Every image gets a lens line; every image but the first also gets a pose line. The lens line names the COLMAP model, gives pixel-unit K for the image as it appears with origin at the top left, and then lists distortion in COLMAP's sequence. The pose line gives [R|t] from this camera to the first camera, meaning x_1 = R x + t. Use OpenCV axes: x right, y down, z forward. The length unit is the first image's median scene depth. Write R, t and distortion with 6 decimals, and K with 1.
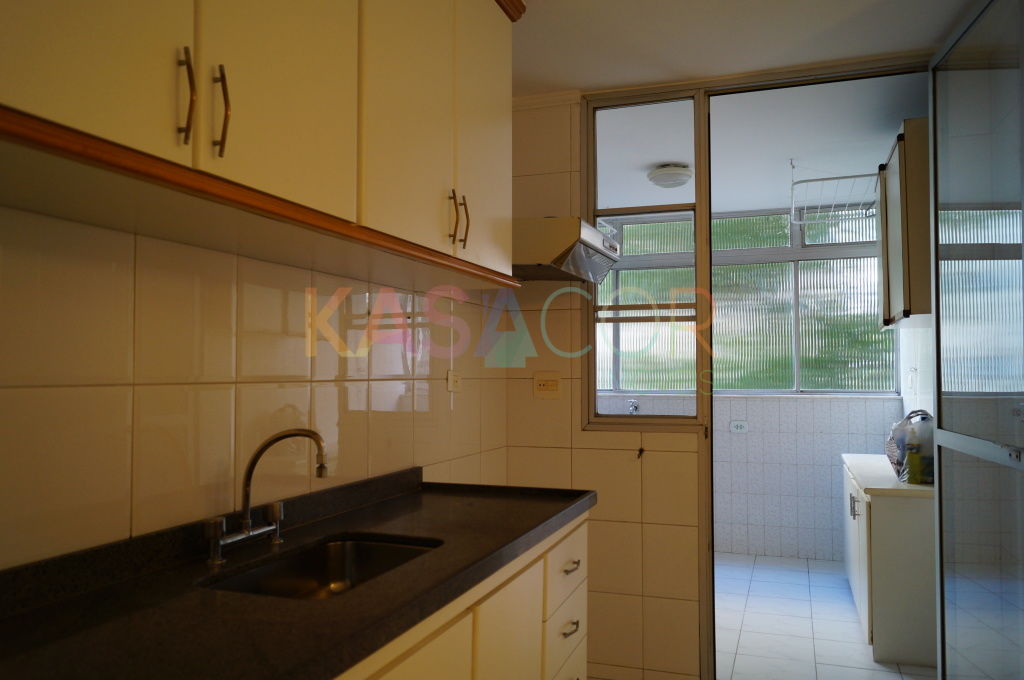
lens RADIAL K [[789.9, 0, 513.1], [0, 789.9, 344.6], [0, 0, 1]] dist [-0.009570, 0.023756]
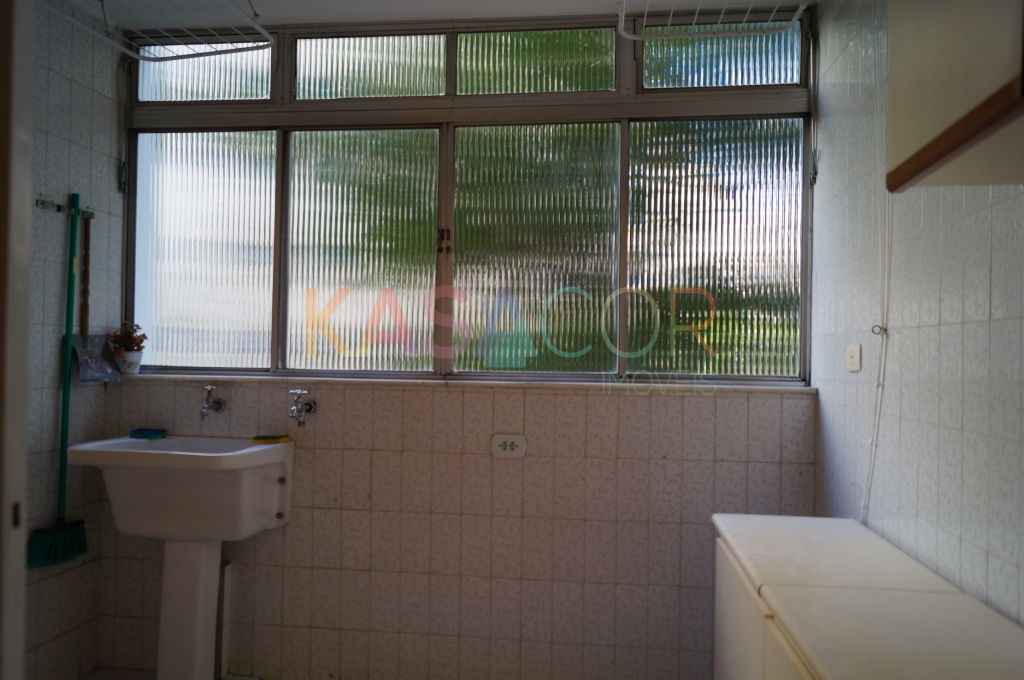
lens RADIAL K [[789.9, 0, 512.4], [0, 789.9, 342.7], [0, 0, 1]] dist [-0.009570, 0.023756]
pose [[0.974038, 0.018361, 0.225640, 0.176513], [-0.022988, 0.999576, 0.017895, 0.030162], [-0.225216, -0.022618, 0.974046, 0.519160]]
